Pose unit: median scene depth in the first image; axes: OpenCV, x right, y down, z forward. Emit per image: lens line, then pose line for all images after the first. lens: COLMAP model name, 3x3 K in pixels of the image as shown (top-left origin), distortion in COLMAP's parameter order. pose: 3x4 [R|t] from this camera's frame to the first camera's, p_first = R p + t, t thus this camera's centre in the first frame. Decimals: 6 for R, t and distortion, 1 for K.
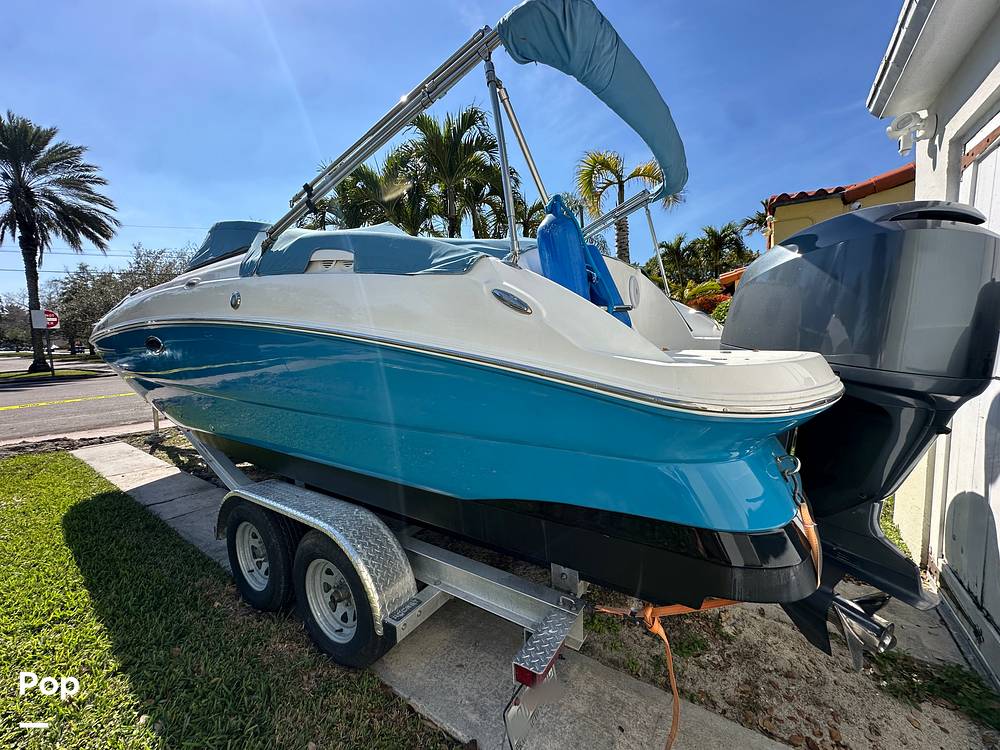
lens RADIAL K [[403.1, 0, 500.0], [0, 403.1, 375.0], [0, 0, 1]] dist [-0.002934, 0.000098]
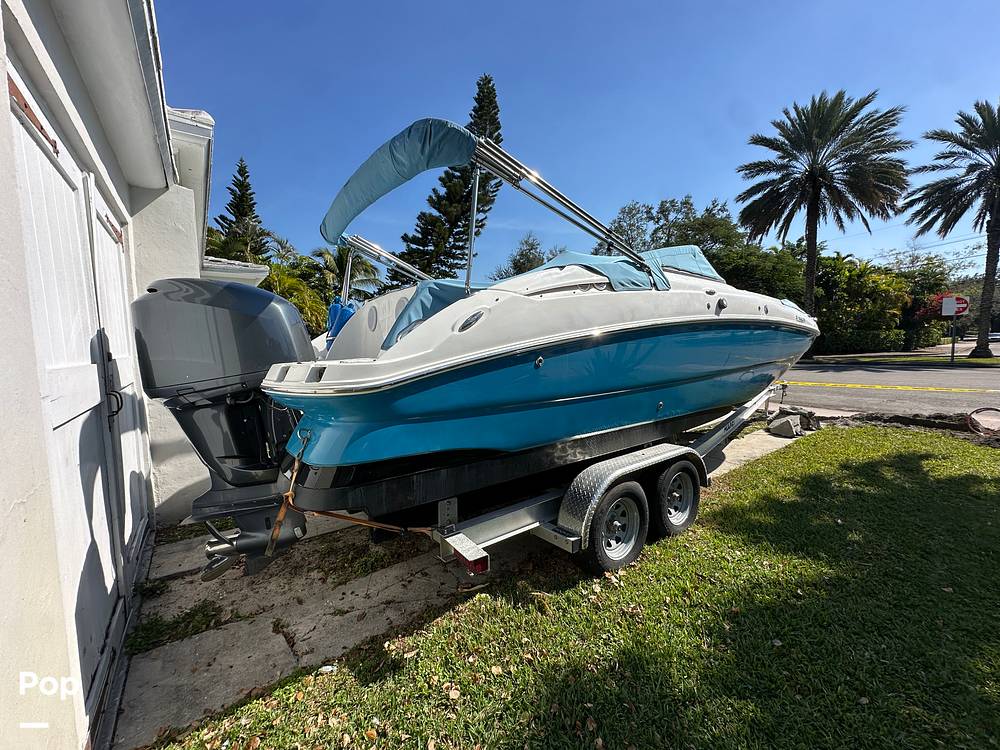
lens RADIAL K [[398.7, 0, 500.0], [0, 398.7, 375.0], [0, 0, 1]] dist [-0.004312, 0.000588]
pose [[-0.308010, 0.104184, -0.945661, 0.381828], [-0.058970, 0.989984, 0.128275, -0.056164], [0.949554, 0.095276, -0.298781, 0.470178]]
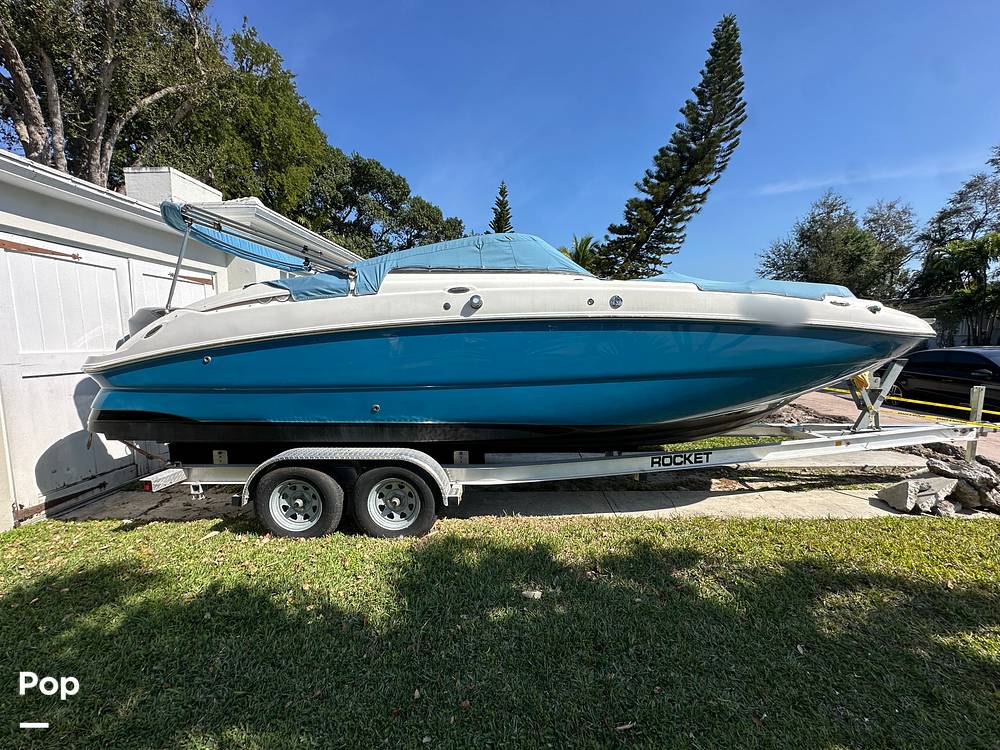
lens RADIAL K [[398.7, 0, 500.0], [0, 398.7, 375.0], [0, 0, 1]] dist [-0.004312, 0.000588]
pose [[-0.831512, 0.080691, -0.549615, 0.108277], [-0.022898, 0.983574, 0.179046, -0.088772], [0.555035, 0.161464, -0.816006, 0.854079]]
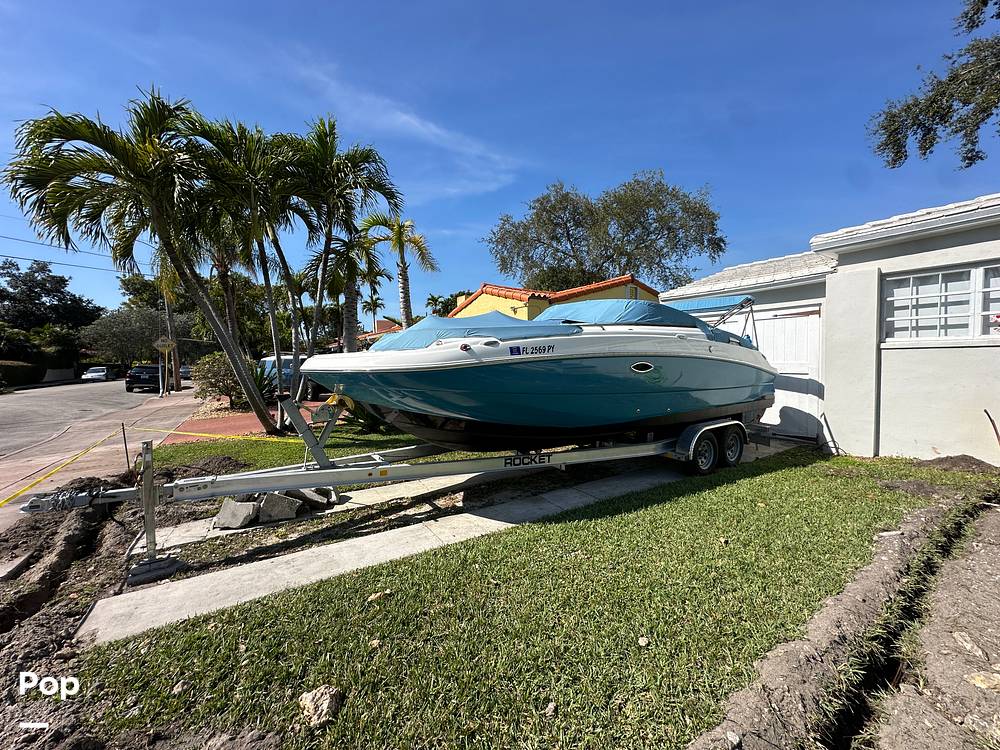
lens RADIAL K [[398.7, 0, 500.0], [0, 398.7, 375.0], [0, 0, 1]] dist [-0.004312, 0.000588]
pose [[0.384583, -0.020931, 0.922853, -0.897165], [0.084922, 0.996305, -0.012793, -0.025890], [-0.919176, 0.083291, 0.384940, 0.323200]]
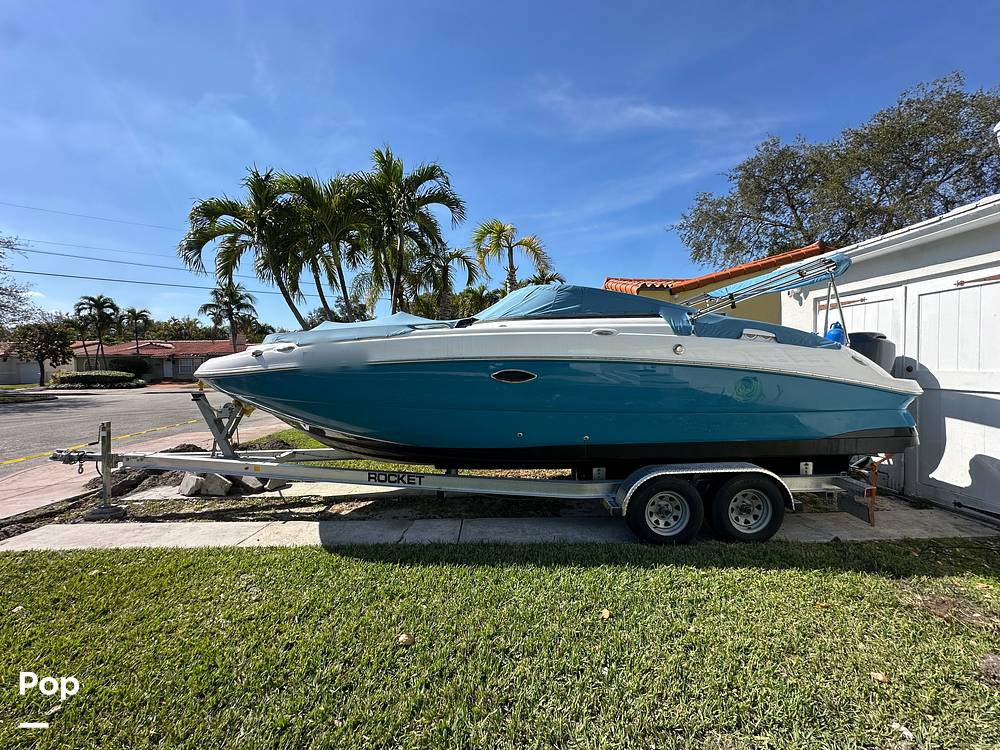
lens RADIAL K [[398.7, 0, 500.0], [0, 398.7, 375.0], [0, 0, 1]] dist [-0.004312, 0.000588]
pose [[0.812042, -0.004657, 0.583581, -0.558735], [0.046083, 0.997357, -0.056165, -0.005685], [-0.581777, 0.072502, 0.810111, 0.027741]]
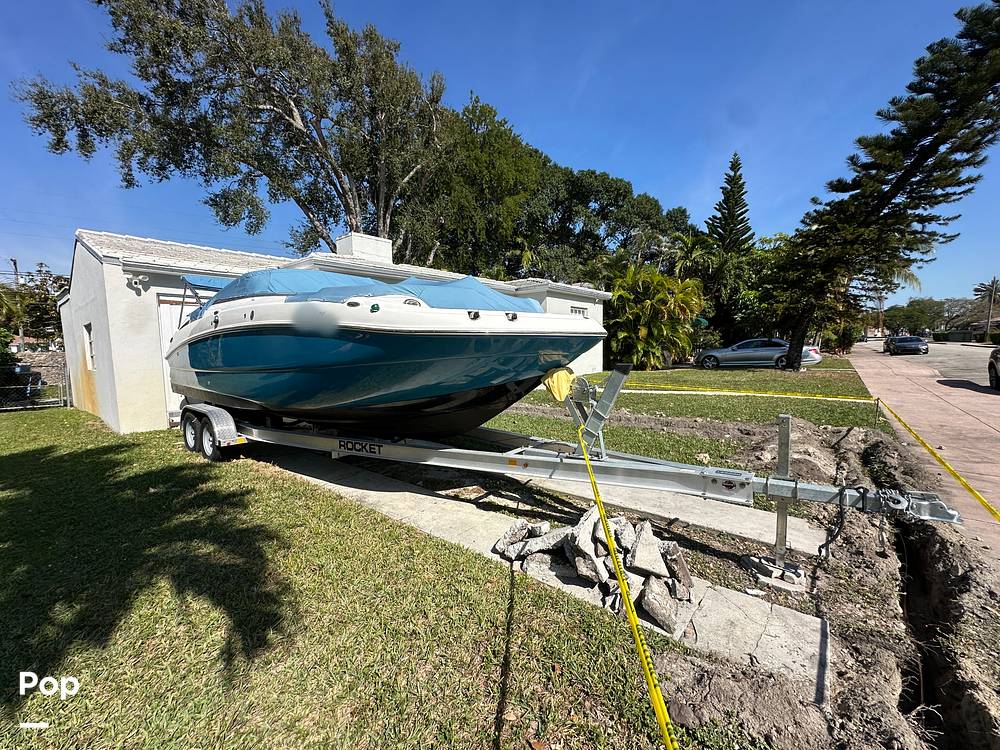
lens RADIAL K [[398.7, 0, 500.0], [0, 398.7, 375.0], [0, 0, 1]] dist [-0.004312, 0.000588]
pose [[-0.996231, 0.036236, 0.078806, -0.495663], [0.048908, 0.985021, 0.165354, -0.085205], [-0.071634, 0.168585, -0.983081, 1.077965]]
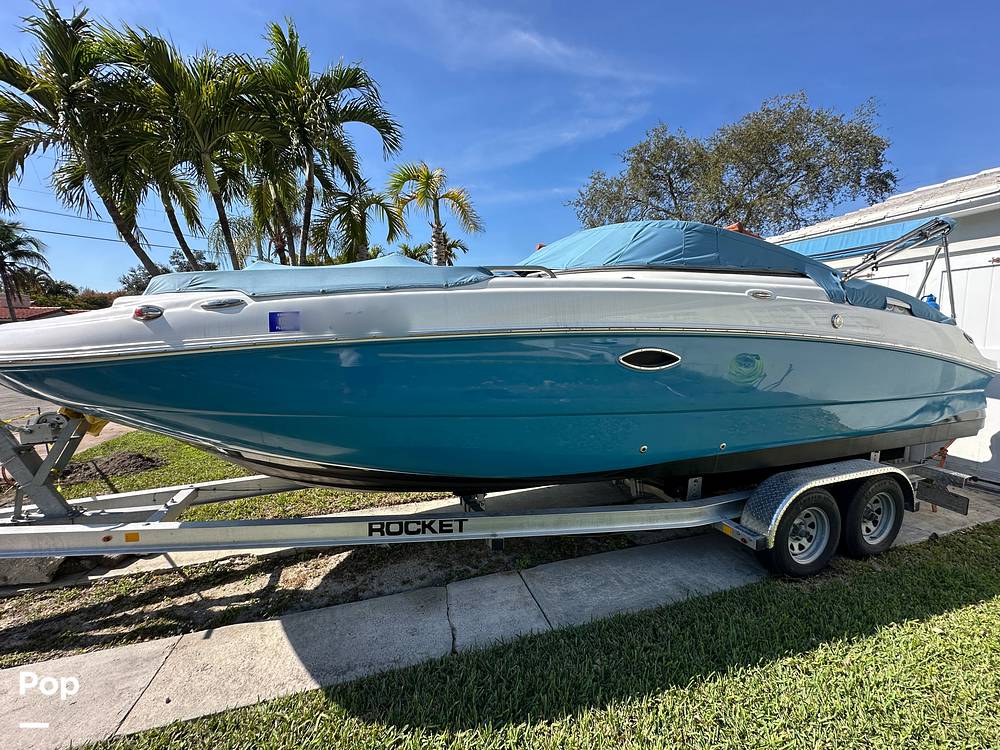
lens RADIAL K [[398.7, 0, 500.0], [0, 398.7, 375.0], [0, 0, 1]] dist [-0.004312, 0.000588]
pose [[0.603758, -0.059652, 0.794933, -0.570915], [0.061839, 0.997696, 0.027901, -0.030183], [-0.794766, 0.032313, 0.606056, 0.275419]]
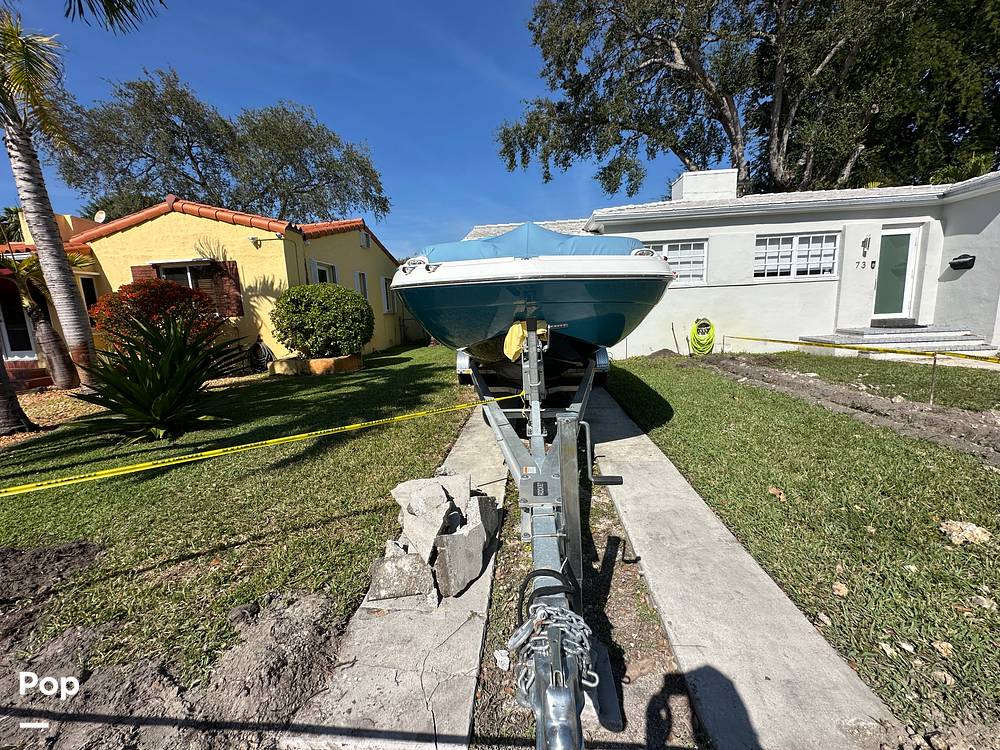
lens RADIAL K [[398.7, 0, 500.0], [0, 398.7, 375.0], [0, 0, 1]] dist [-0.004312, 0.000588]
pose [[-0.499603, -0.097150, 0.860789, -0.800288], [0.128019, 0.974500, 0.184286, -0.045046], [-0.856743, 0.202267, -0.474426, 0.874974]]
